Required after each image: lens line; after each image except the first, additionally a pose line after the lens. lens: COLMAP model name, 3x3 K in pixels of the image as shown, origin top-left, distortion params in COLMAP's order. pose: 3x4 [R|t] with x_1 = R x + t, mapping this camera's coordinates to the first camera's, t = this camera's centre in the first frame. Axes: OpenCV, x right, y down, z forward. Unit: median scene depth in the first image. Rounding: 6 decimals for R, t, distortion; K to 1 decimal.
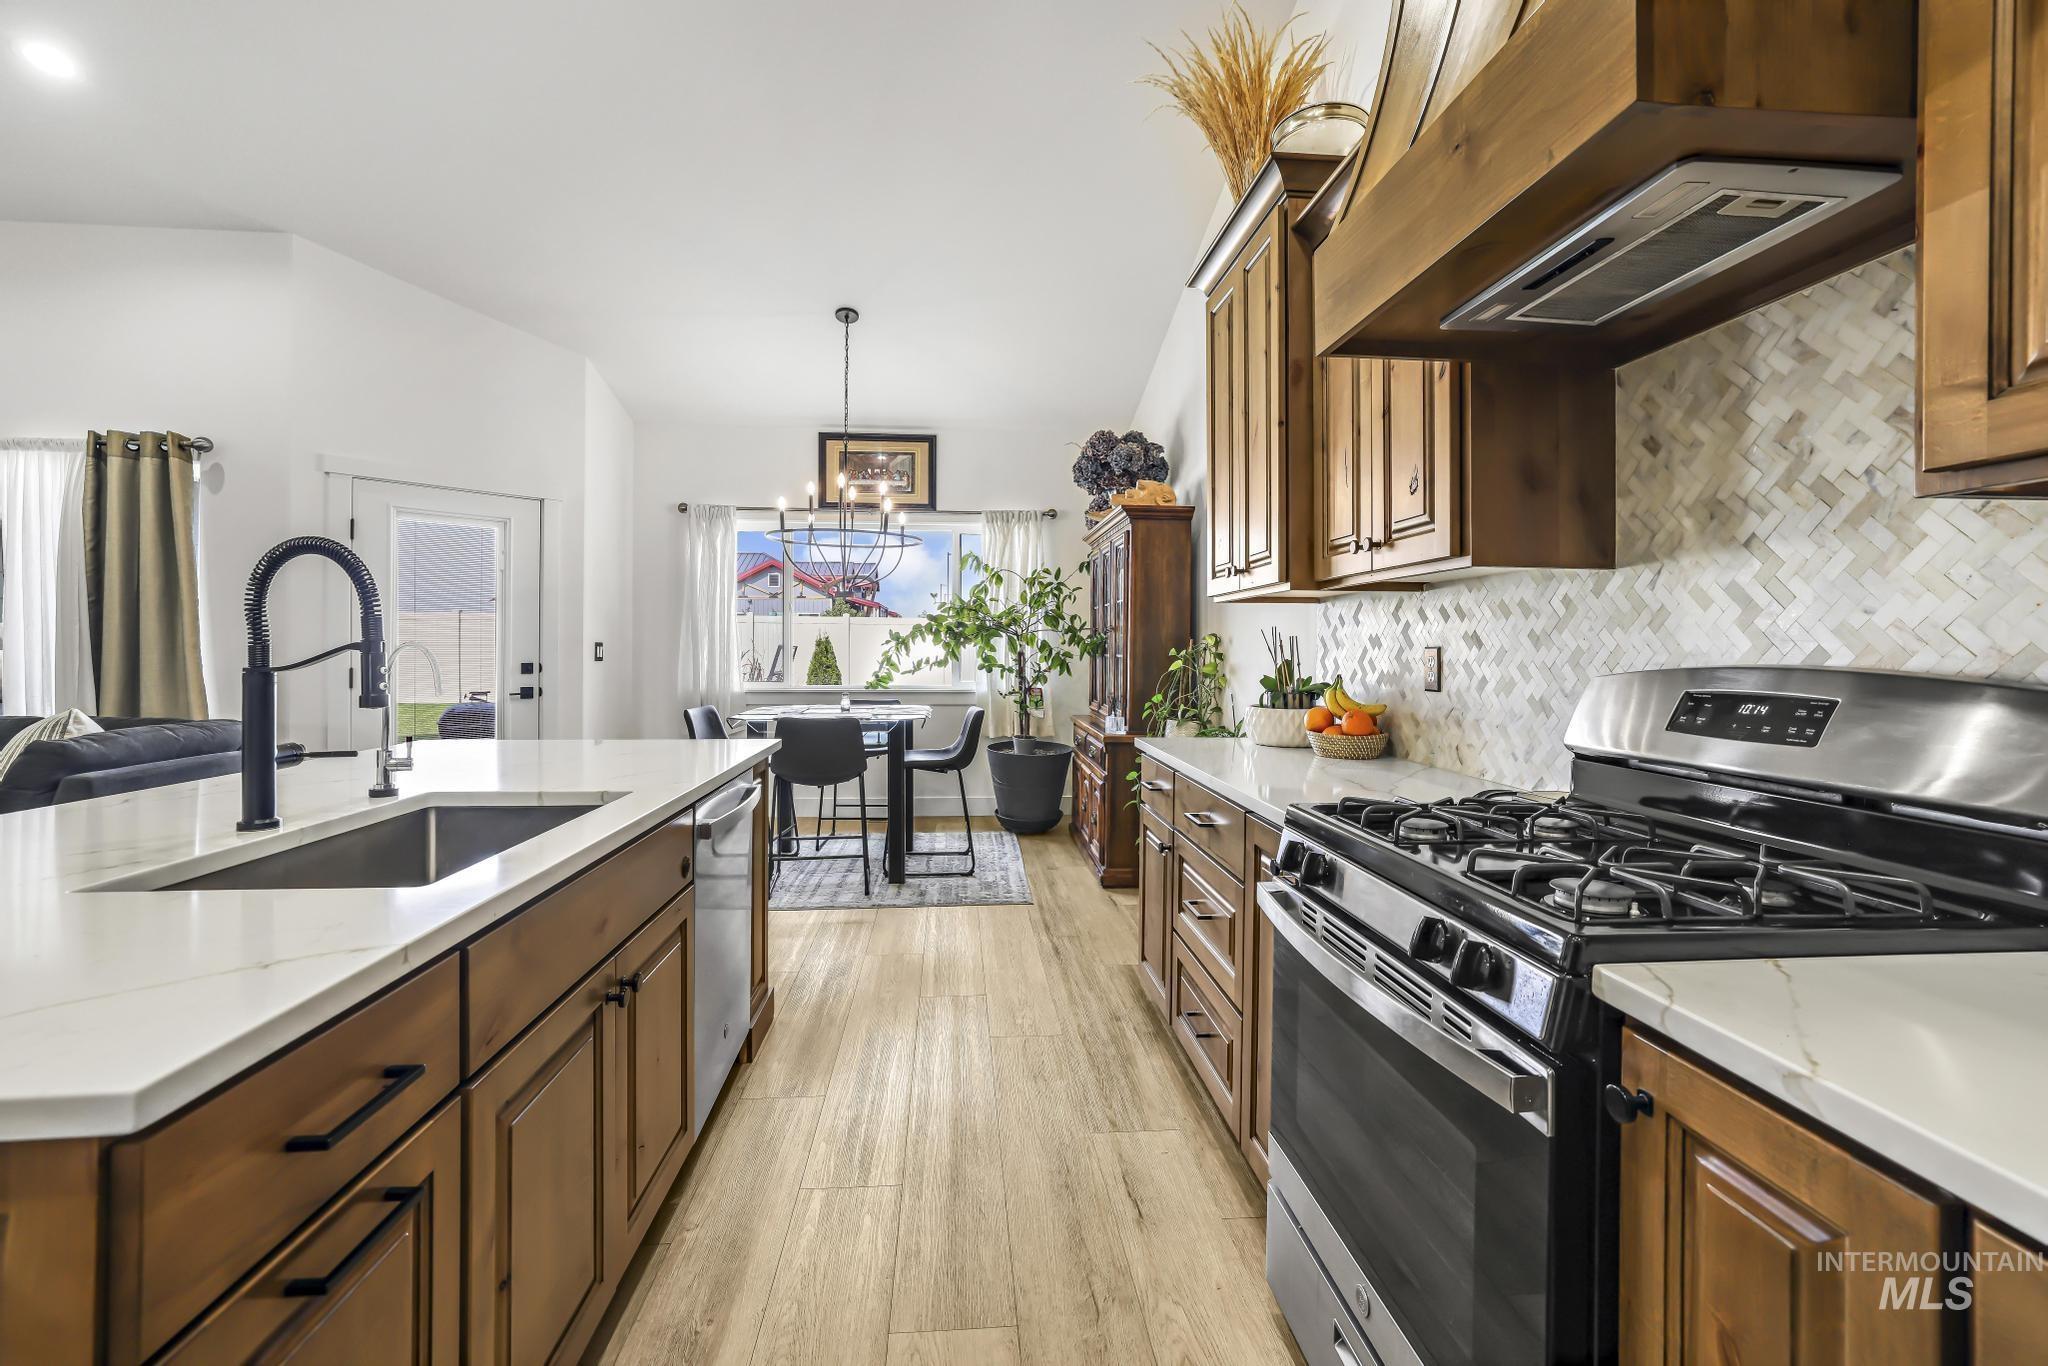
lens RADIAL K [[882.6, 0, 1026.9], [0, 882.6, 642.2], [0, 0, 1]] dist [-0.037765, 0.017308]
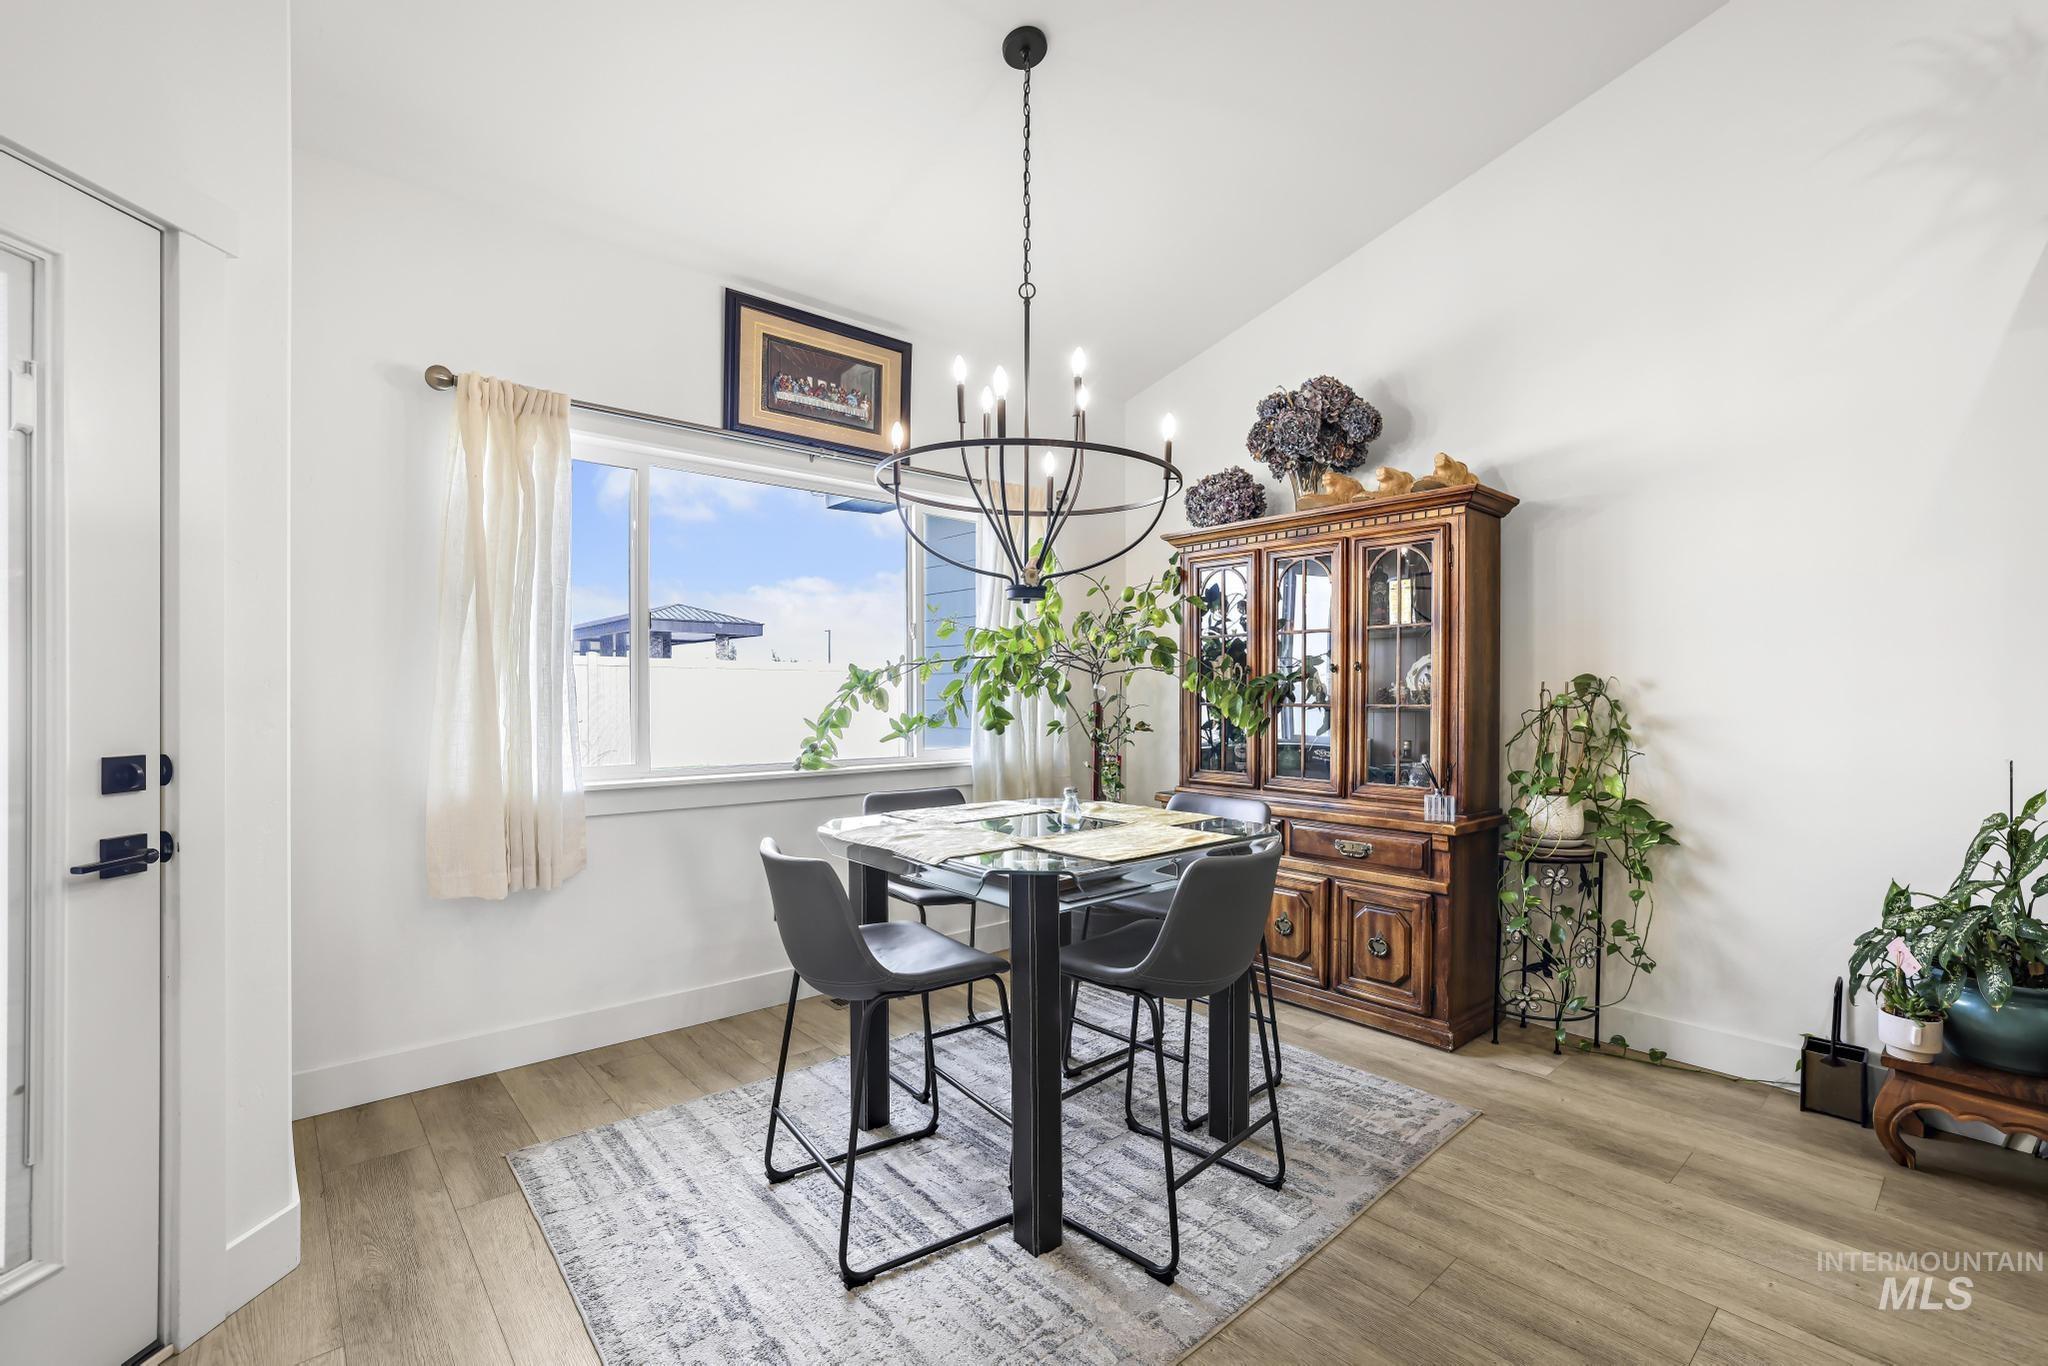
lens RADIAL K [[909.8, 0, 1024.0], [0, 909.8, 683.0], [0, 0, 1]] dist [-0.039108, 0.017573]
pose [[0.807633, -0.000500, 0.589685, -0.716250], [0.000597, 1.000000, 0.000029, -0.003698], [-0.589685, 0.000329, 0.807633, 0.796633]]
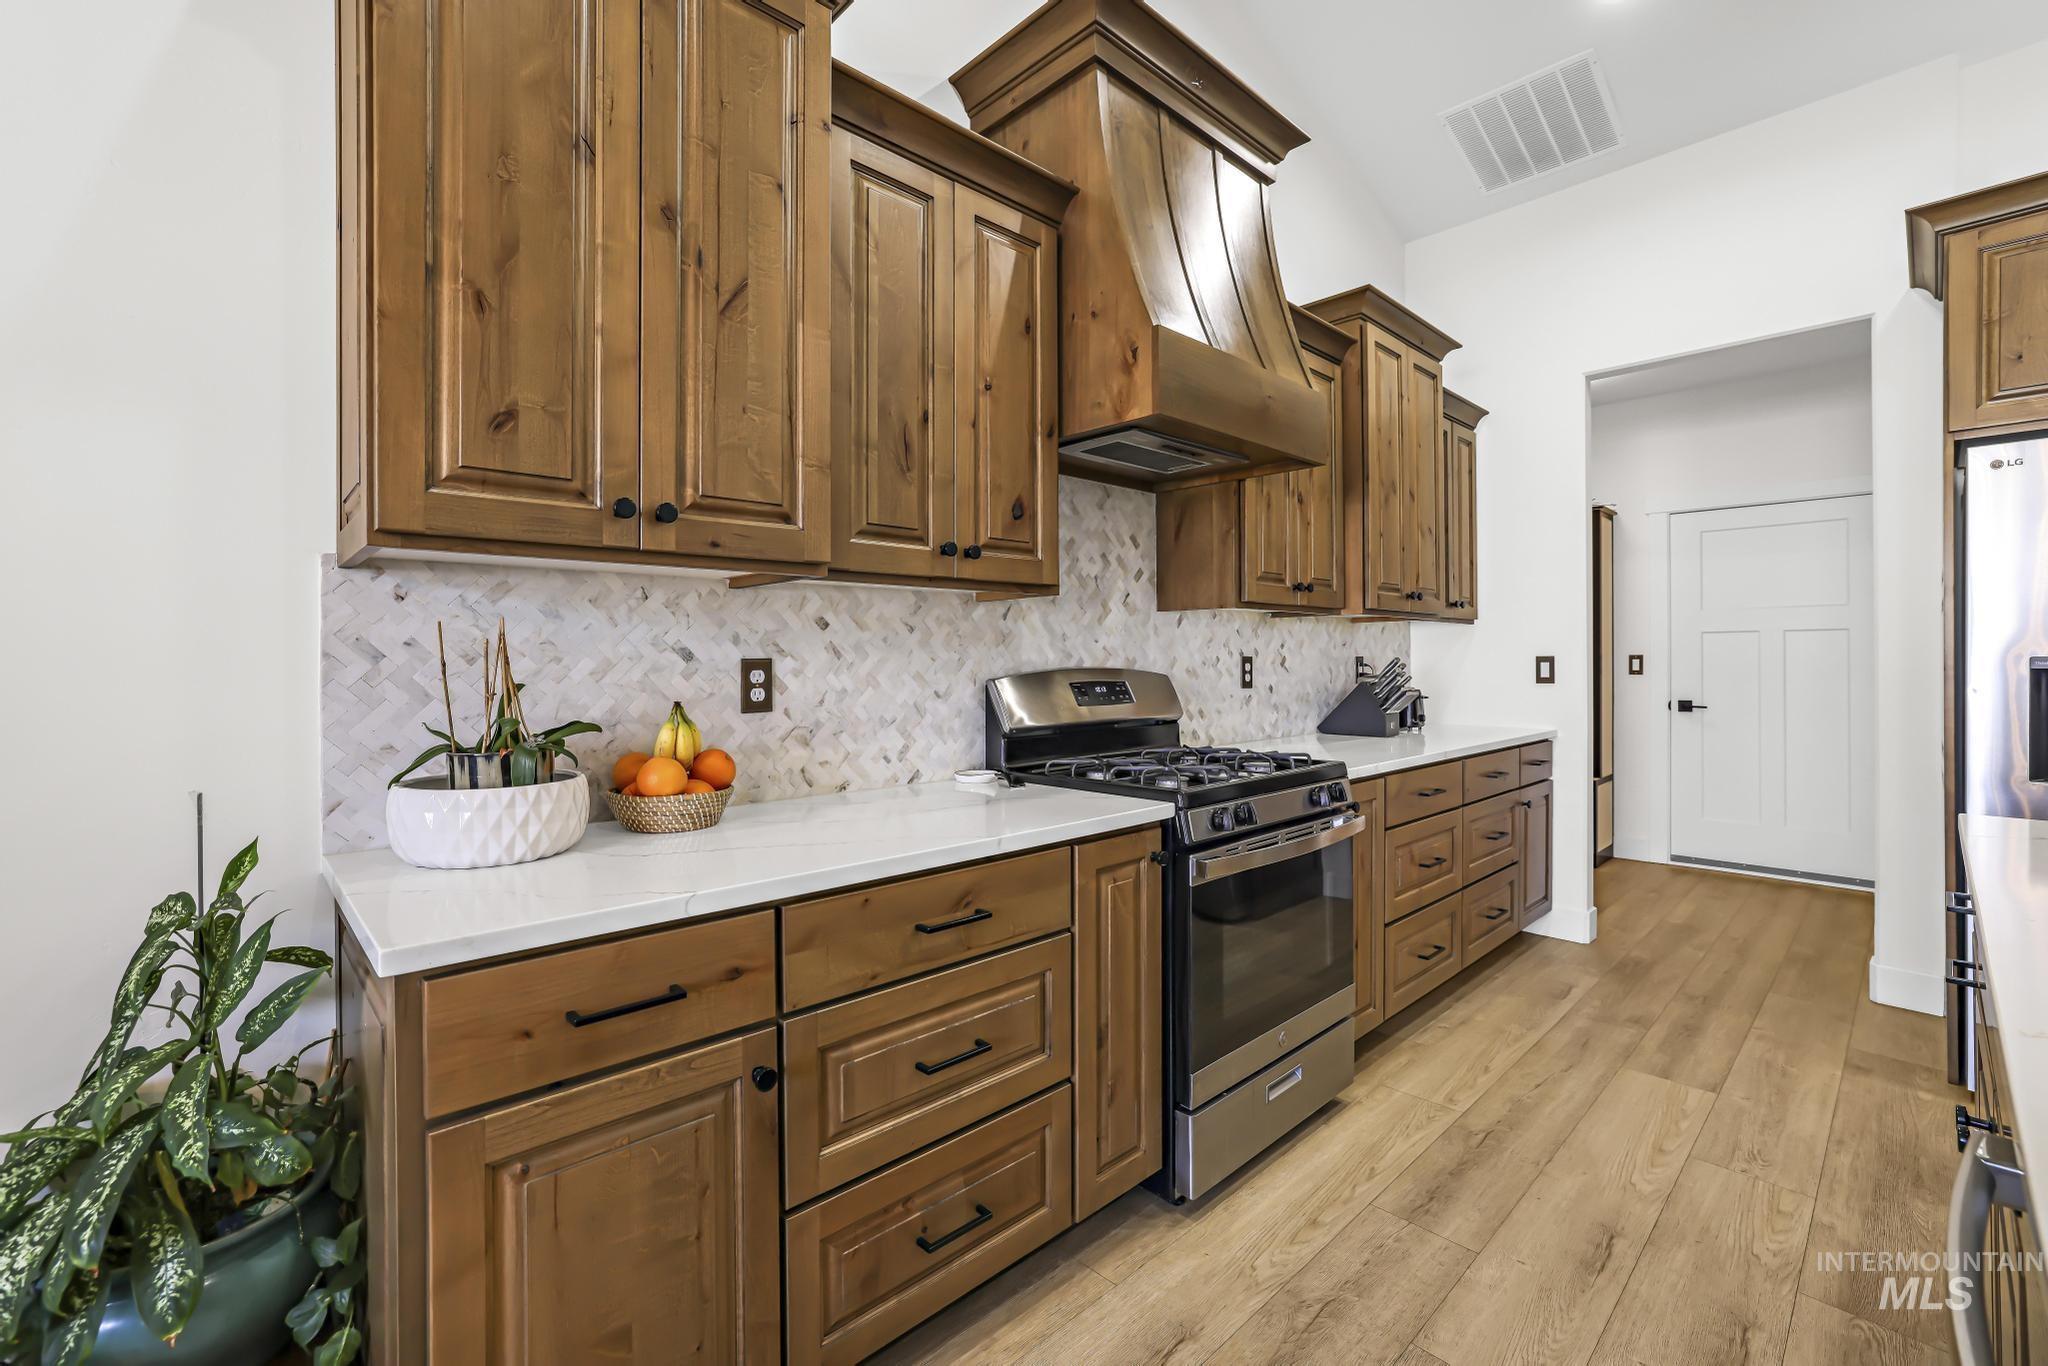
lens RADIAL K [[866.8, 0, 1015.9], [0, 866.8, 663.8], [0, 0, 1]] dist [-0.037183, 0.012974]
pose [[-0.614936, -0.008035, 0.788536, -0.213858], [-0.003698, 0.999966, 0.007305, 0.002131], [-0.788569, 0.001576, -0.614945, 0.847754]]
